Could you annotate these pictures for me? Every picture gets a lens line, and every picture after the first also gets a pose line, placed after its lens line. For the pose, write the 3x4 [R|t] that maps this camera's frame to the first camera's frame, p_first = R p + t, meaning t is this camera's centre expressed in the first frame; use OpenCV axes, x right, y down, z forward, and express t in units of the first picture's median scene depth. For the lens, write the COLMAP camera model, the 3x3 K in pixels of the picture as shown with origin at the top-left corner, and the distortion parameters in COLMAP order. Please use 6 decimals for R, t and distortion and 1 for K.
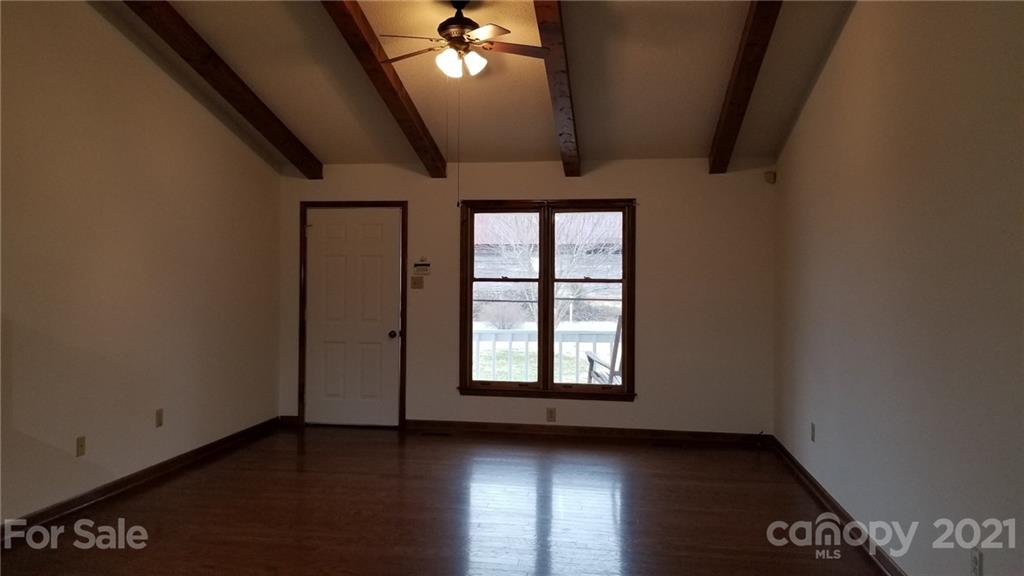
lens RADIAL K [[760.9, 0, 512.0], [0, 760.9, 288.0], [0, 0, 1]] dist [0.100081, -0.204344]
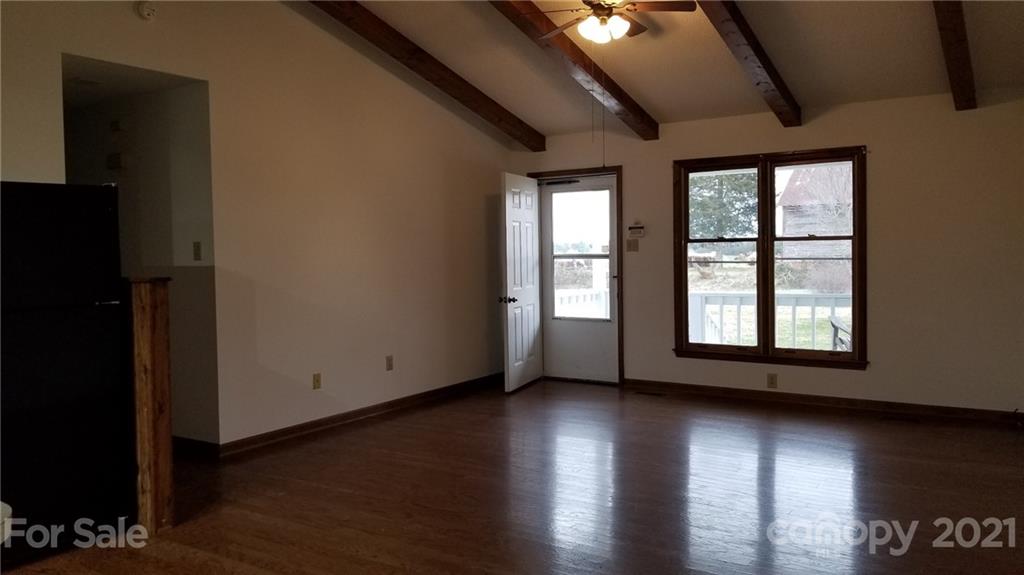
lens RADIAL K [[768.9, 0, 512.0], [0, 768.9, 287.5], [0, 0, 1]] dist [-0.004895, -0.006056]
pose [[0.909695, -0.002534, -0.415270, 0.155333], [0.019599, 0.999129, 0.036838, 0.008300], [0.414815, -0.041651, 0.908952, -0.000968]]
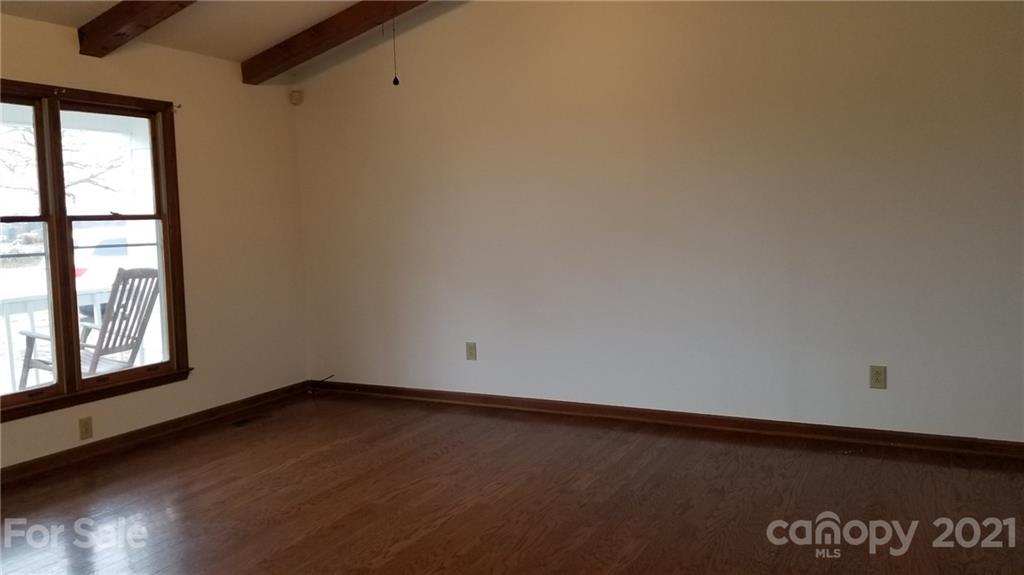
lens RADIAL K [[768.9, 0, 512.0], [0, 768.9, 287.5], [0, 0, 1]] dist [-0.004895, -0.006056]
pose [[0.320132, -0.106931, 0.941319, -0.433159], [0.027953, 0.994243, 0.103437, -0.009027], [-0.946961, -0.006800, 0.321278, 0.454998]]
